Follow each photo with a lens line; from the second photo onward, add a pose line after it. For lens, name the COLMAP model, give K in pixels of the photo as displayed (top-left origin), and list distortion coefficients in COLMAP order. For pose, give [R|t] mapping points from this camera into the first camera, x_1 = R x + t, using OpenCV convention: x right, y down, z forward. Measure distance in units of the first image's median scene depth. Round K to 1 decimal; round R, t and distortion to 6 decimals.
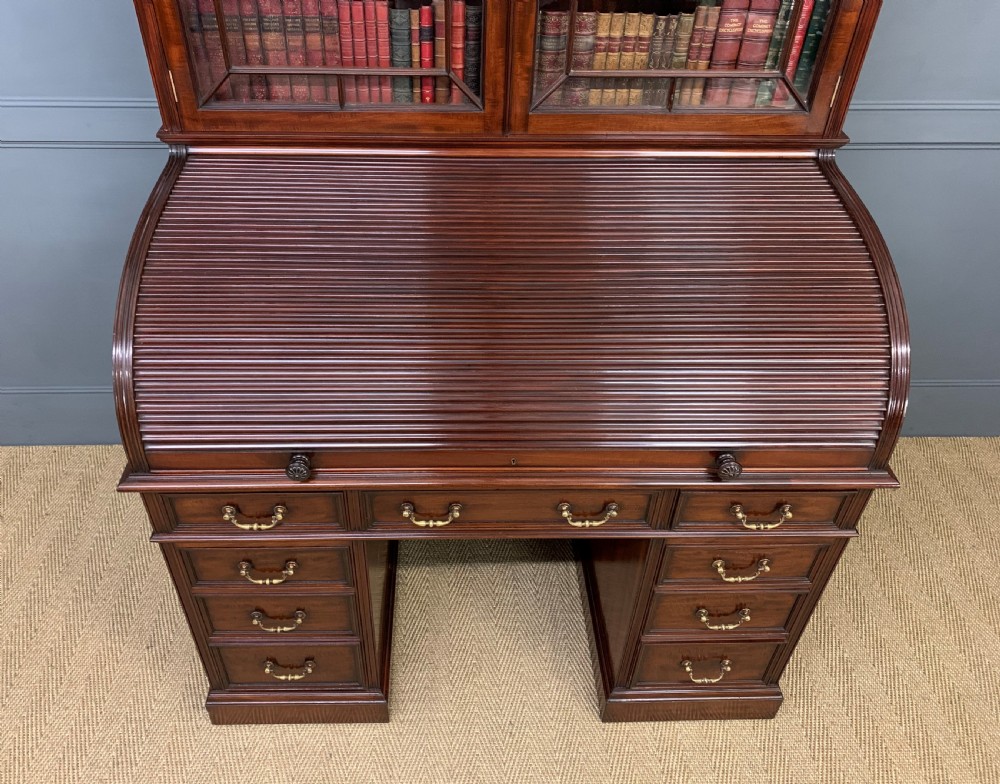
lens RADIAL K [[803.2, 0, 470.9], [0, 803.2, 386.9], [0, 0, 1]] dist [0.011548, -0.007376]
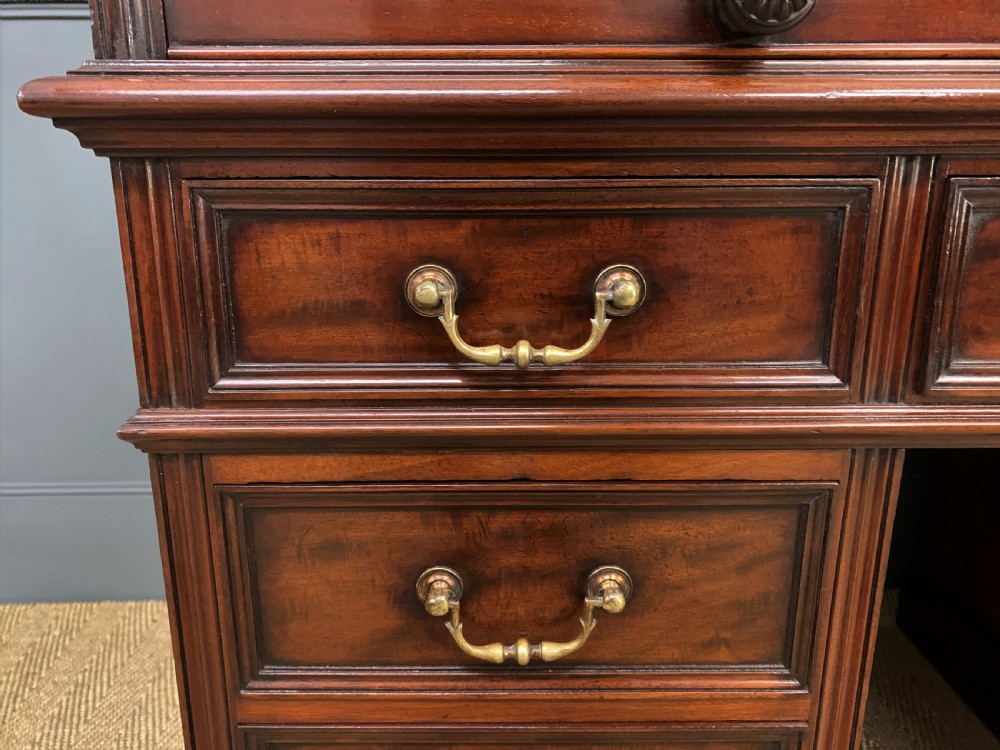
lens RADIAL K [[780.0, 0, 489.5], [0, 780.0, 371.7], [0, 0, 1]] dist [0.008216, -0.002399]
pose [[0.999682, -0.016058, -0.019452, -0.258445], [0.006348, 0.906515, -0.422125, 0.269783], [0.024412, 0.421867, 0.906329, 0.724393]]
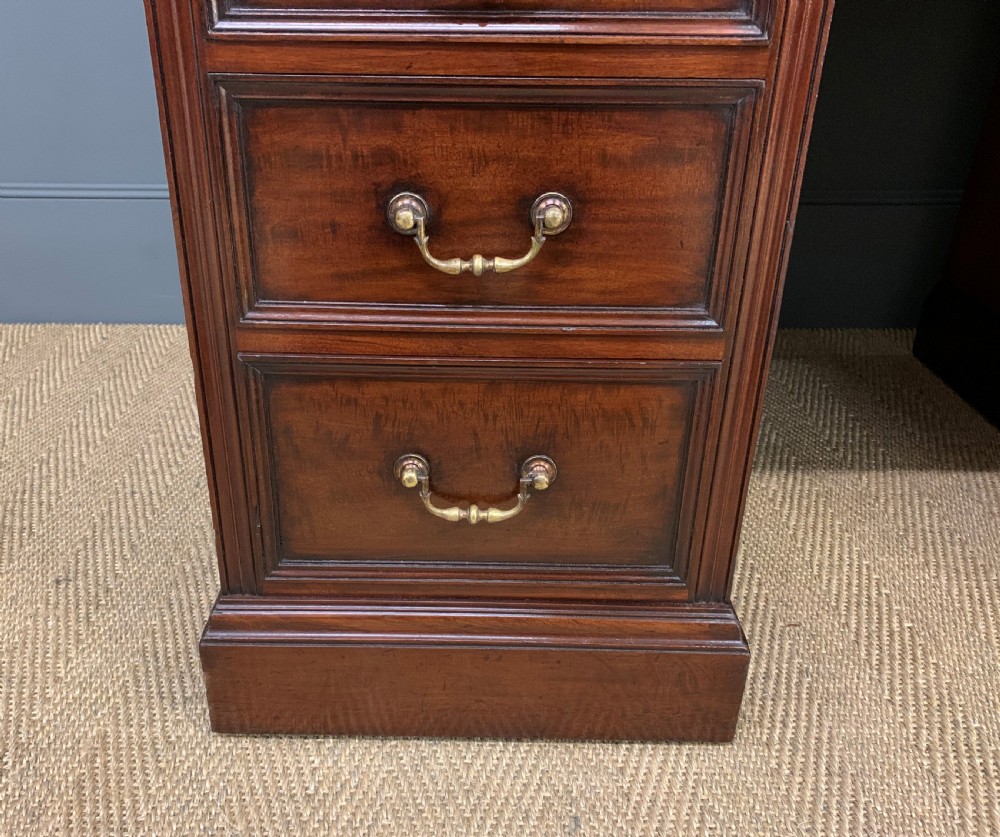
lens RADIAL K [[913.2, 0, 446.0], [0, 913.2, 440.3], [0, 0, 1]] dist [0.072705, -0.143083]
pose [[0.998793, 0.005647, -0.048800, -0.250694], [-0.017036, 0.971545, -0.236243, 0.478953], [0.046078, 0.236789, 0.970468, 0.734292]]
